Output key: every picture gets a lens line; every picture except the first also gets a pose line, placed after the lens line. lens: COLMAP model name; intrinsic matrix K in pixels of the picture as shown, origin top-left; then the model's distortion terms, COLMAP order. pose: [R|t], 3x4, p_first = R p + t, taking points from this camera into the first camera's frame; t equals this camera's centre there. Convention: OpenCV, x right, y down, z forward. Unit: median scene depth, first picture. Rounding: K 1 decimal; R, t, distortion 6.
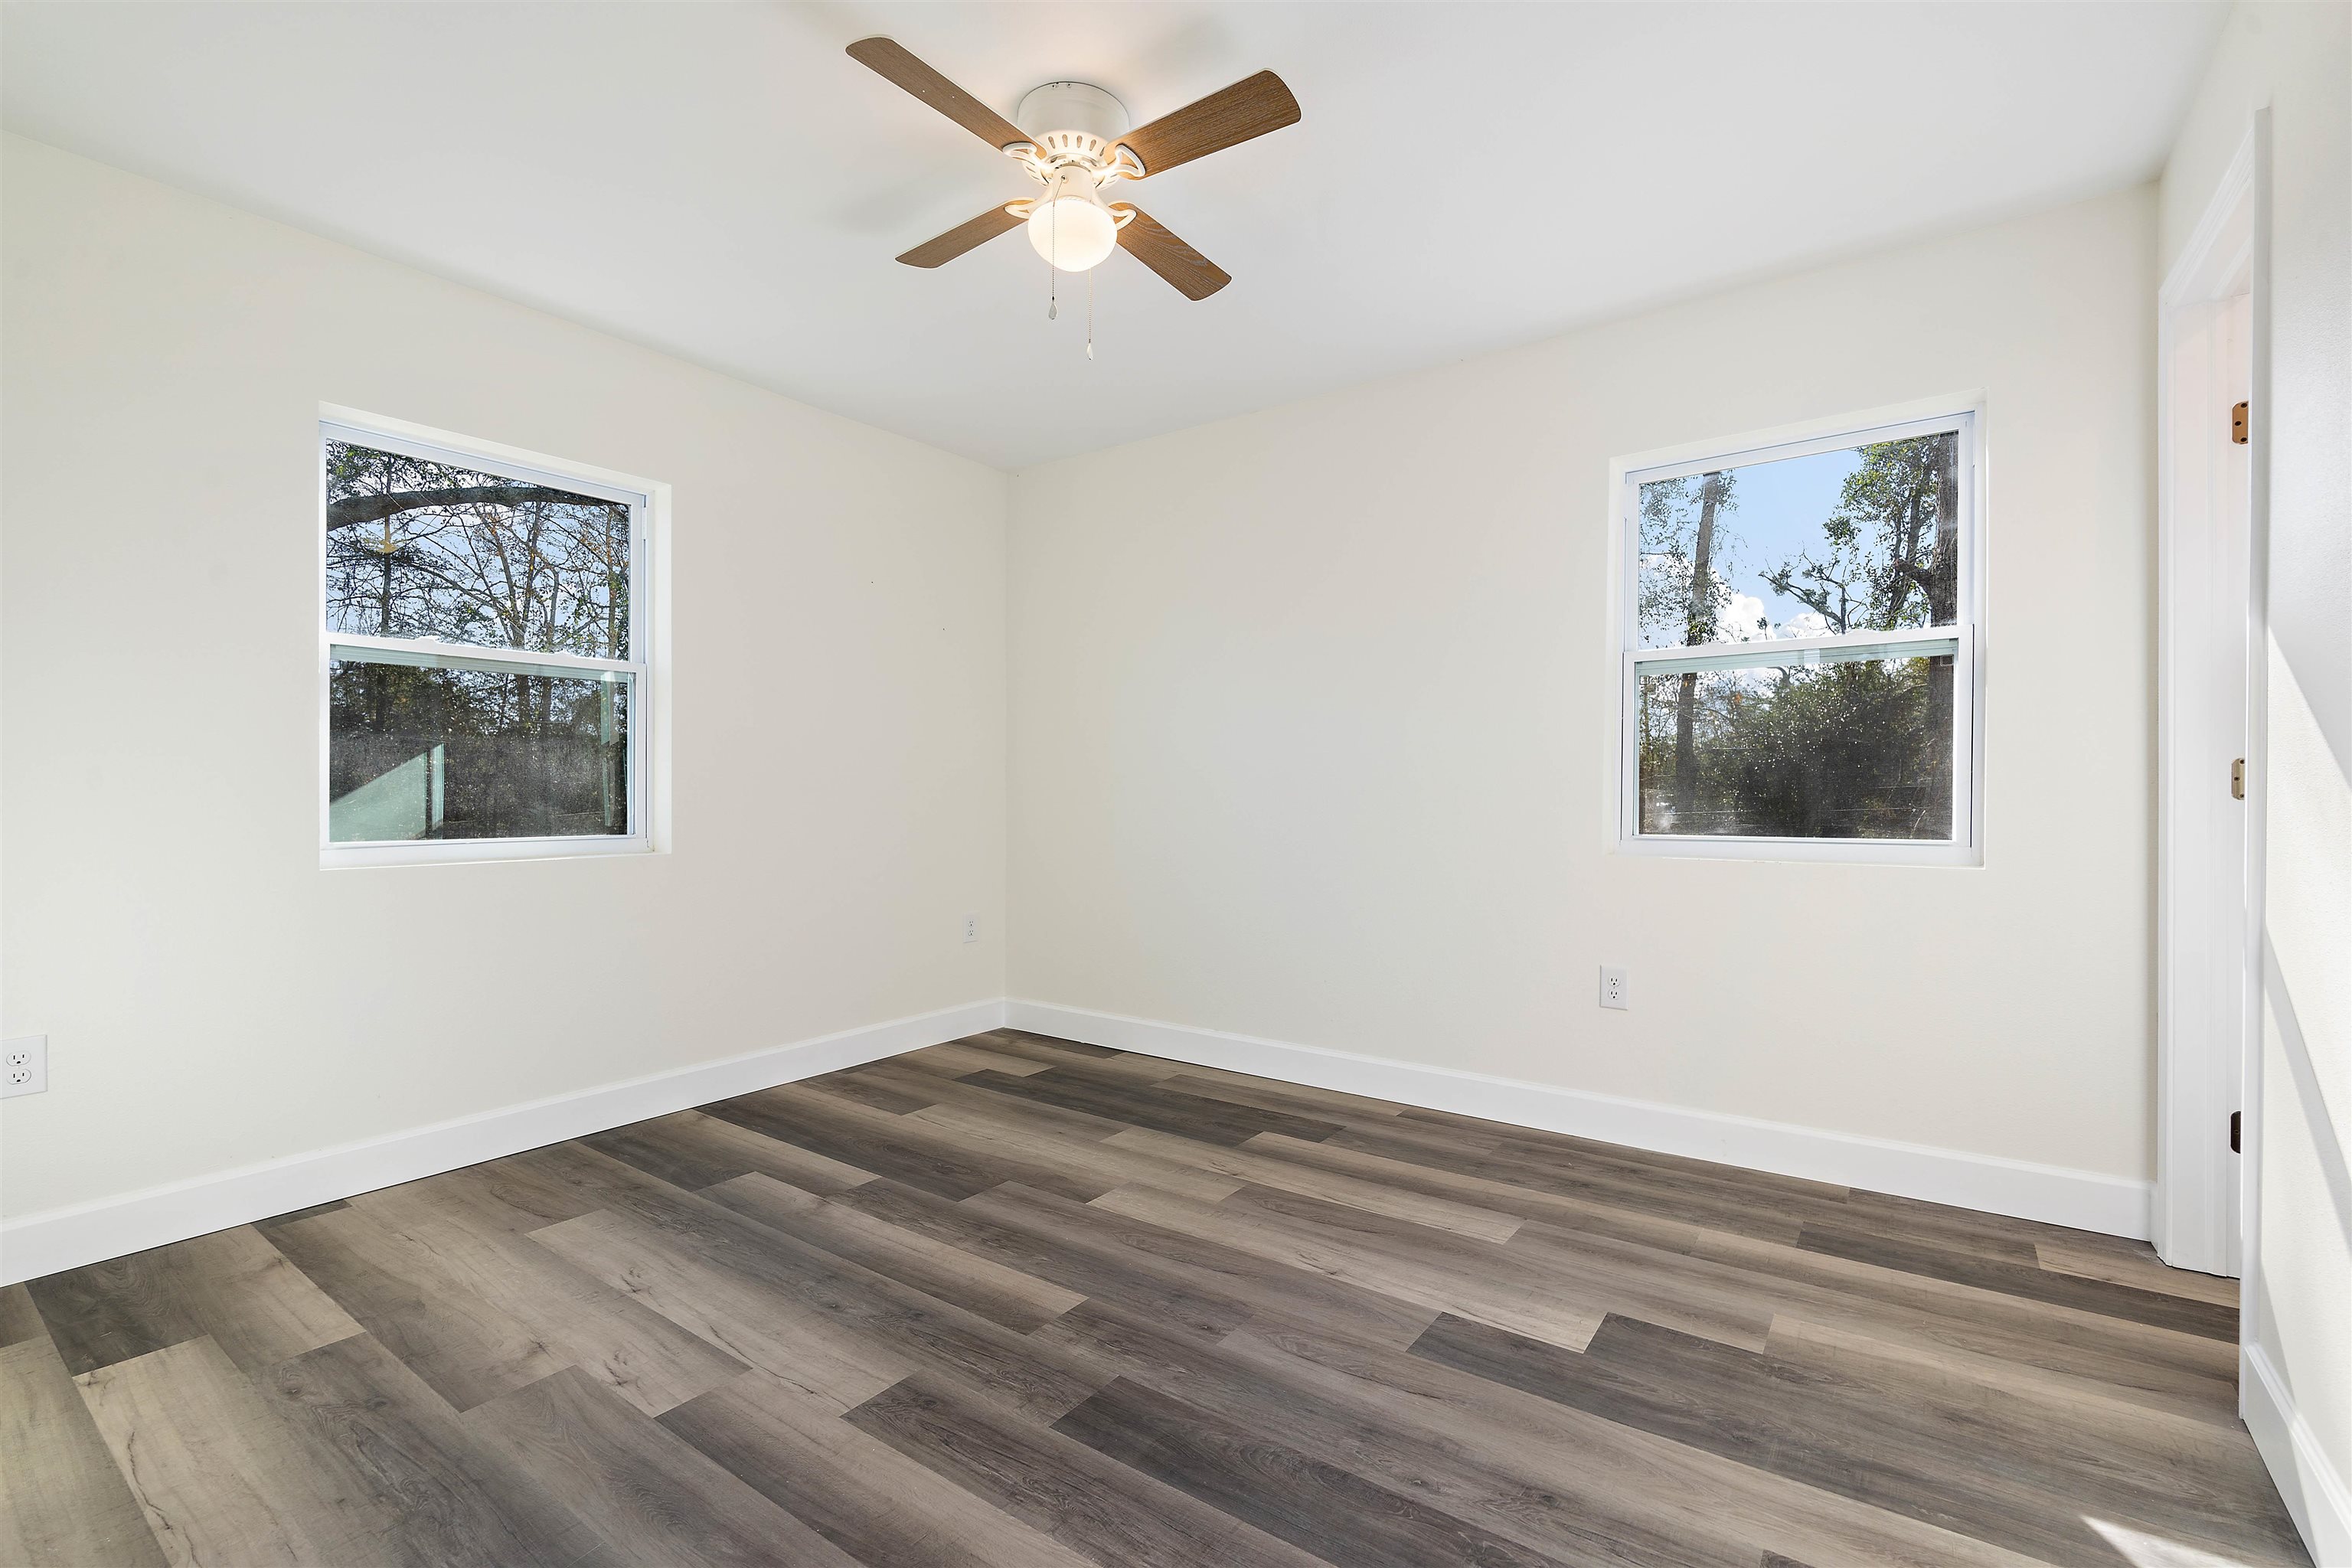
lens RADIAL K [[1022.3, 0, 1176.2], [0, 1022.3, 791.8], [0, 0, 1]] dist [-0.000566, 0.000458]
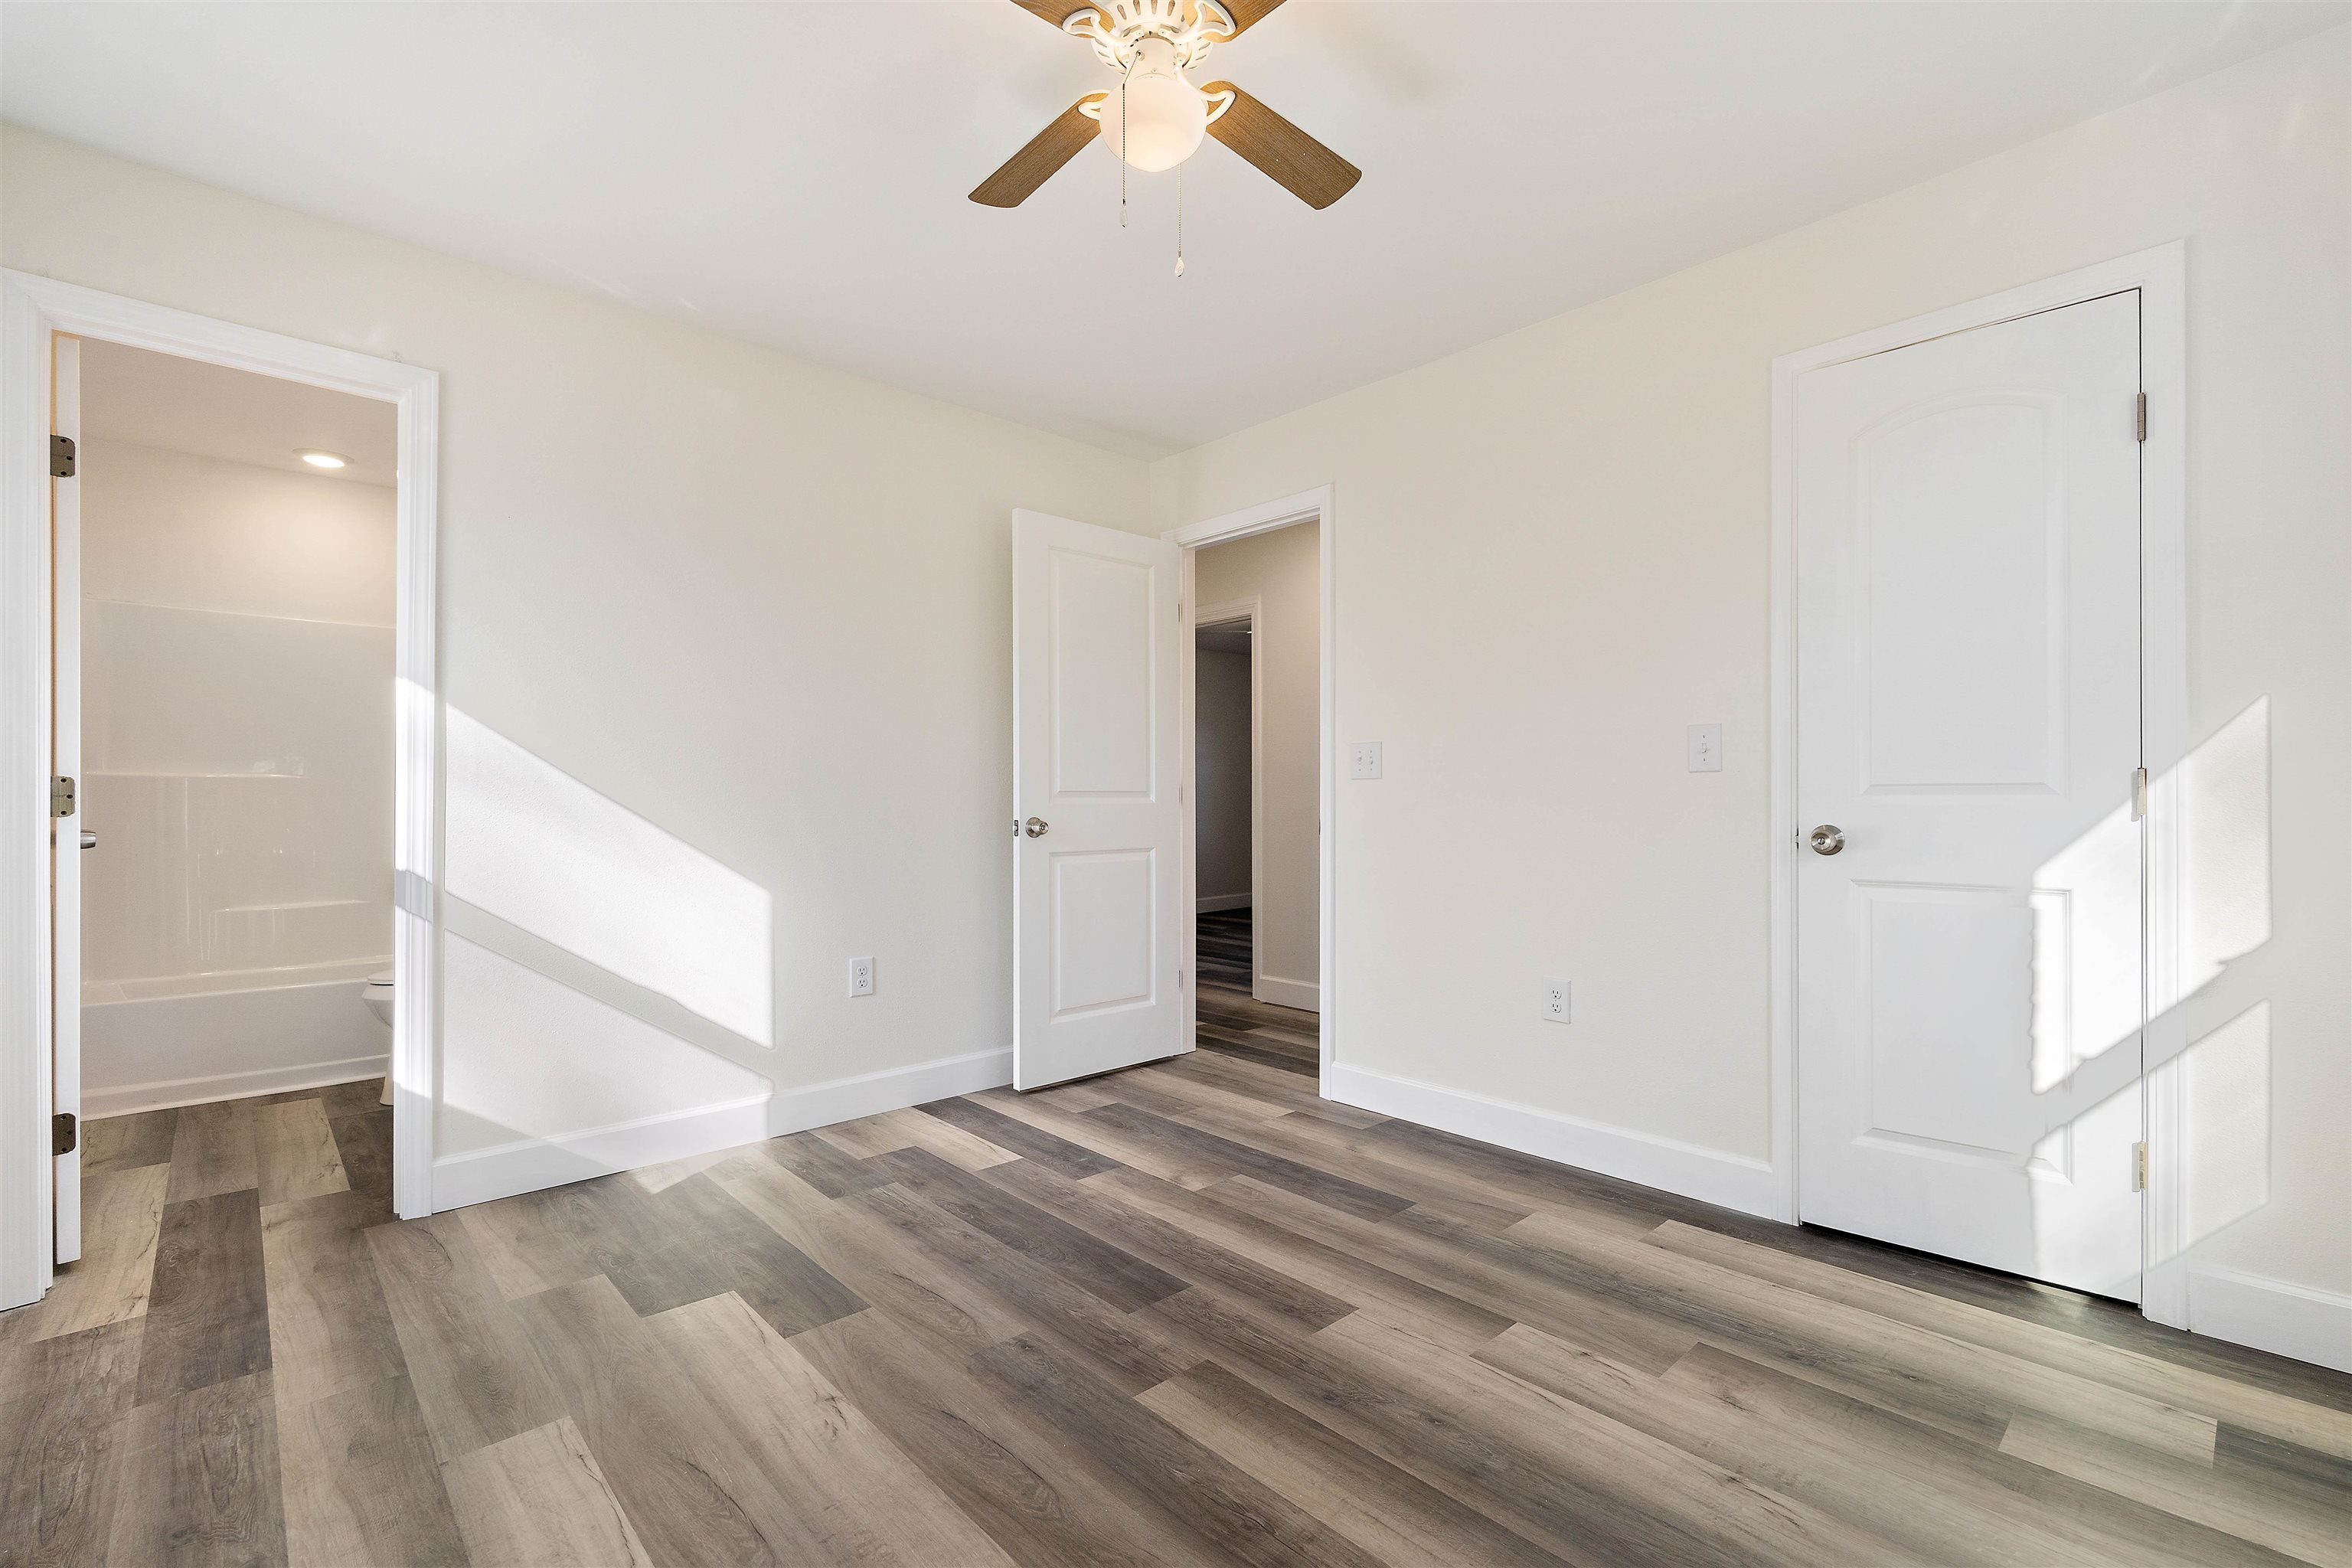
lens RADIAL K [[1022.3, 0, 1176.1], [0, 1022.3, 796.3], [0, 0, 1]] dist [-0.000566, 0.000458]
pose [[-0.980757, 0.009019, 0.195025, -0.326397], [0.007919, 0.999948, -0.006421, 0.001561], [-0.195072, -0.004753, -0.980777, 2.053798]]
